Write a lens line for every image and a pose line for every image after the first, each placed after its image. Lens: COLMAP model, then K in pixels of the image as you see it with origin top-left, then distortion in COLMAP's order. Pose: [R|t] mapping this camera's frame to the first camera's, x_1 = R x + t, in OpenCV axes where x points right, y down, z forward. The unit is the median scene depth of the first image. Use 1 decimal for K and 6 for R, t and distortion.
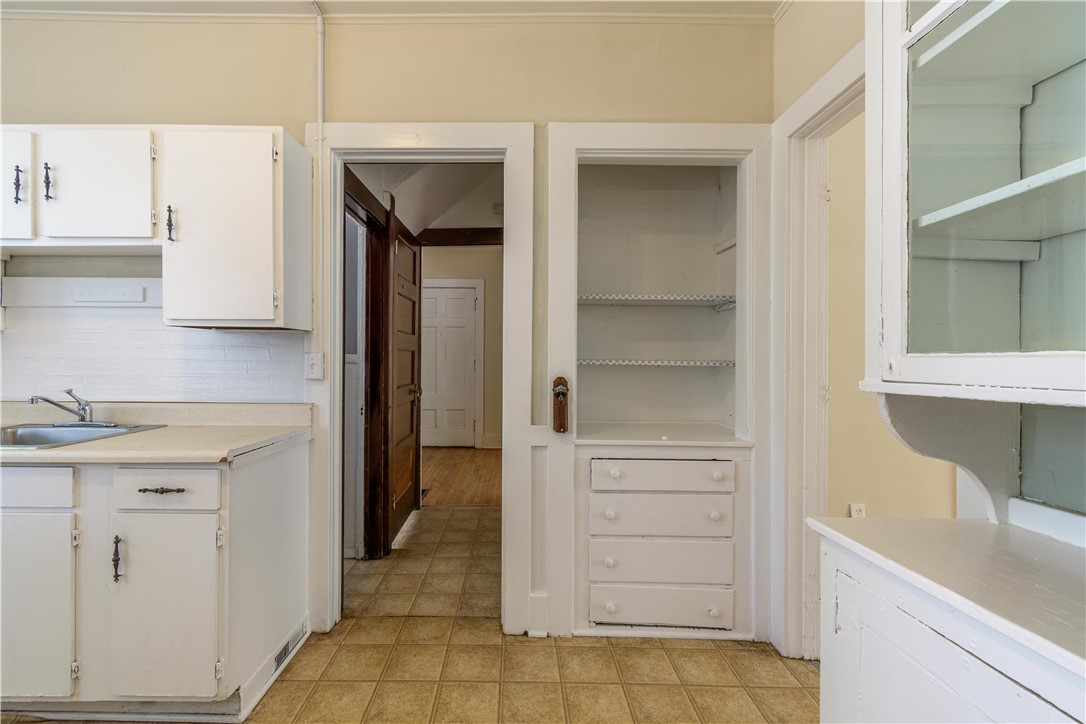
lens RADIAL K [[483.5, 0, 543.0], [0, 483.5, 362.0], [0, 0, 1]] dist [-0.002095, 0.000185]
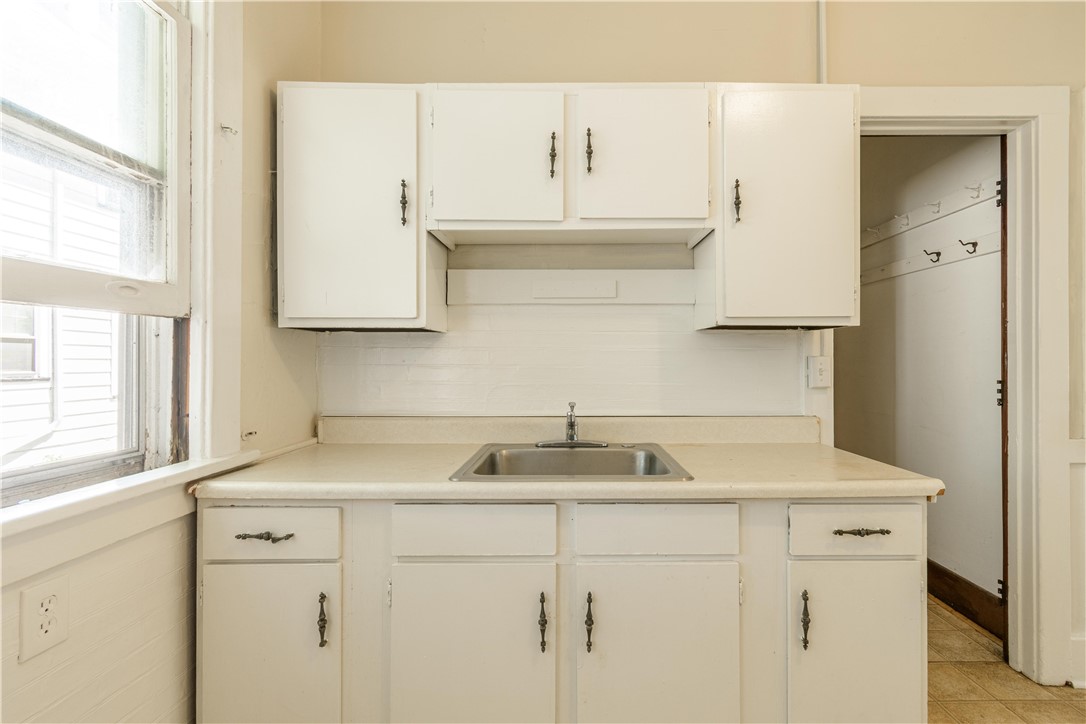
lens RADIAL K [[484.7, 0, 567.5], [0, 484.7, 358.9], [0, 0, 1]] dist [0.002322, 0.001042]
pose [[0.999860, -0.007340, 0.015013, -0.931367], [0.007444, 0.999949, -0.006888, -0.012033], [-0.014962, 0.006999, 0.999864, 0.150739]]
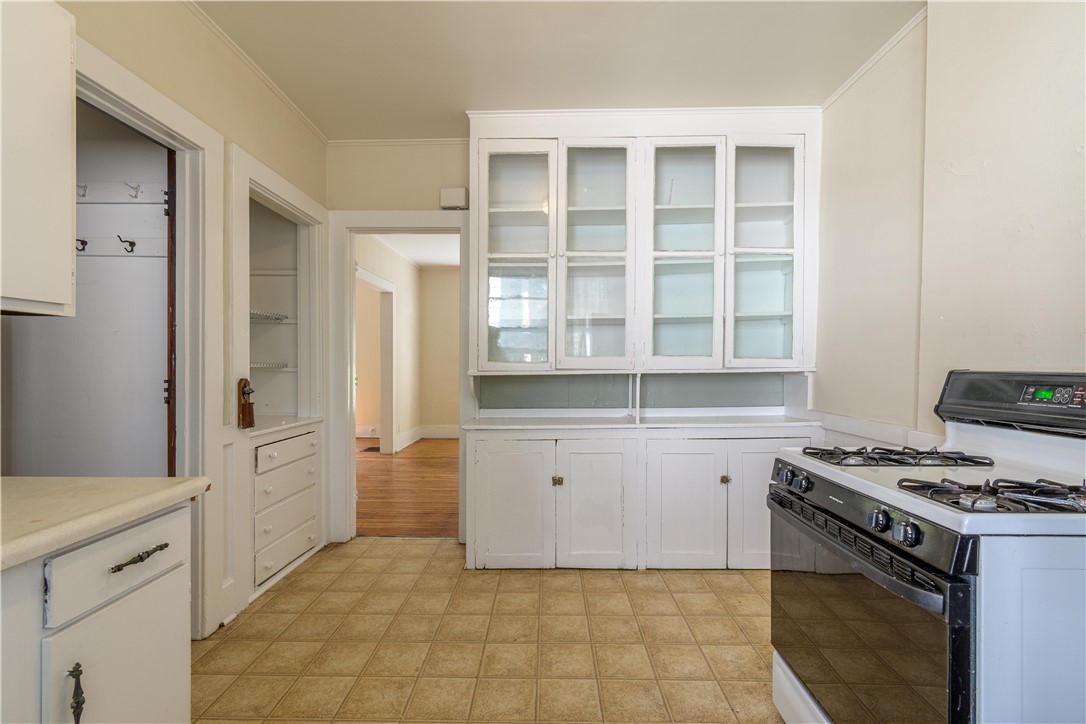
lens RADIAL K [[479.1, 0, 542.9], [0, 479.1, 367.9], [0, 0, 1]] dist [0.001429, 0.000115]
pose [[-0.000103, -0.014470, 0.999895, -1.069307], [-0.003290, 0.999890, 0.014470, -0.012048], [-0.999995, -0.003288, -0.000151, 0.308660]]
